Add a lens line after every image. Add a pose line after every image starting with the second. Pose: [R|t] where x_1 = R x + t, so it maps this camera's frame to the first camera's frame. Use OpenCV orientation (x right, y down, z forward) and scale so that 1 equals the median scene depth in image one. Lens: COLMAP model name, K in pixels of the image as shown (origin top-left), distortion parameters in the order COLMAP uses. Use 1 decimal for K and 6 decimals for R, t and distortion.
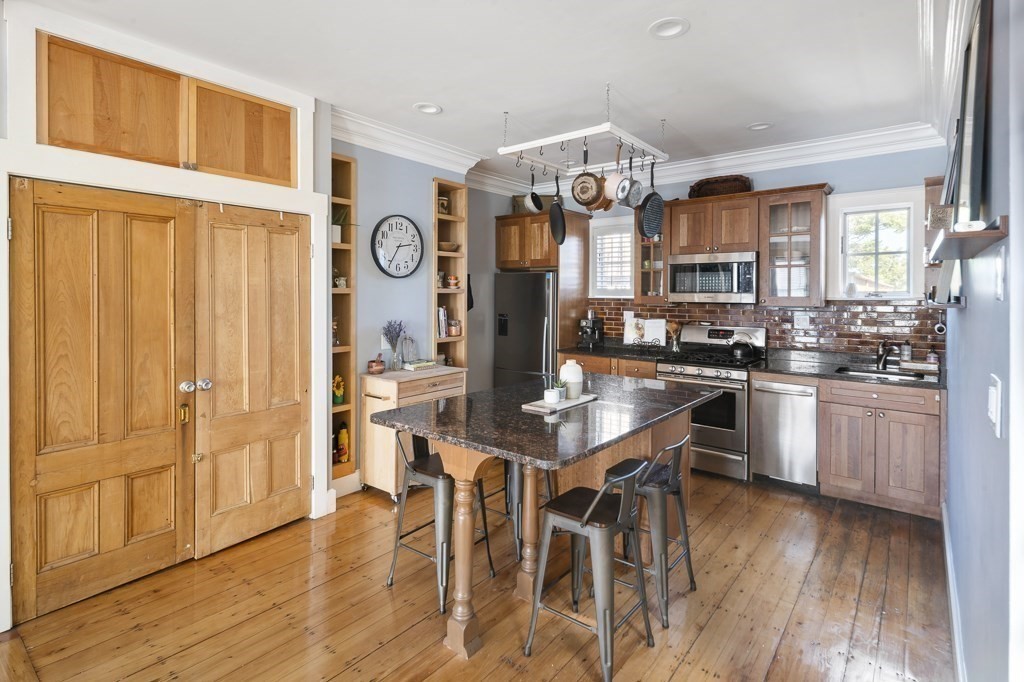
lens RADIAL K [[510.0, 0, 522.4], [0, 510.0, 295.8], [0, 0, 1]] dist [0.006209, -0.001733]
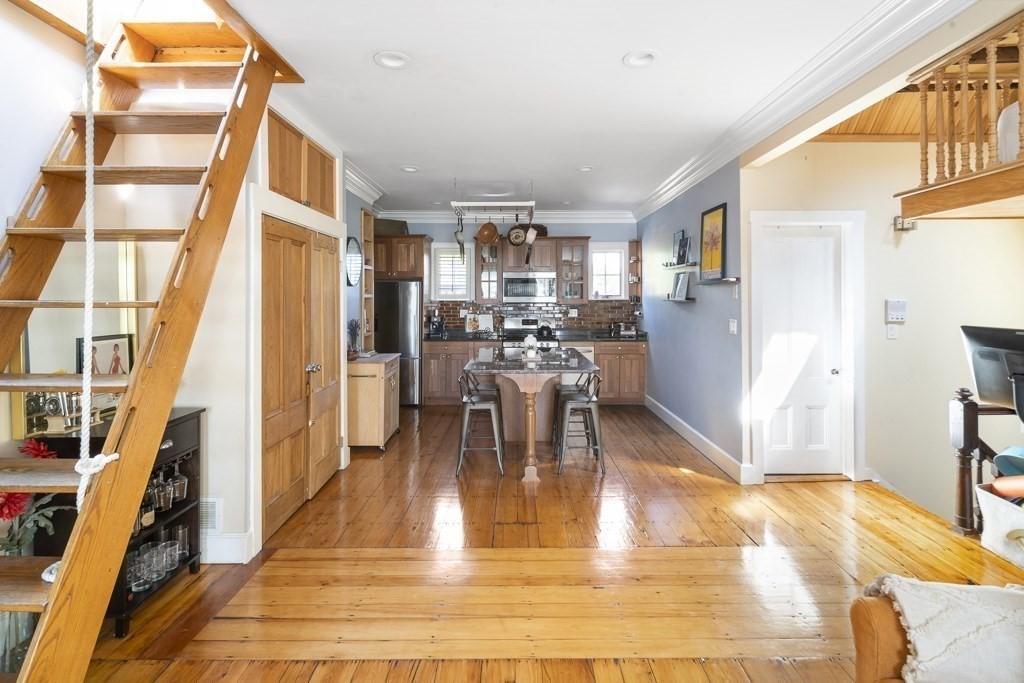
lens RADIAL K [[510.0, 0, 518.5], [0, 510.0, 294.6], [0, 0, 1]] dist [0.006209, -0.001733]
pose [[0.783591, -0.003075, 0.621269, -0.868393], [0.008473, 0.999948, -0.005738, -0.003875], [-0.621219, 0.009760, 0.783576, -0.317079]]
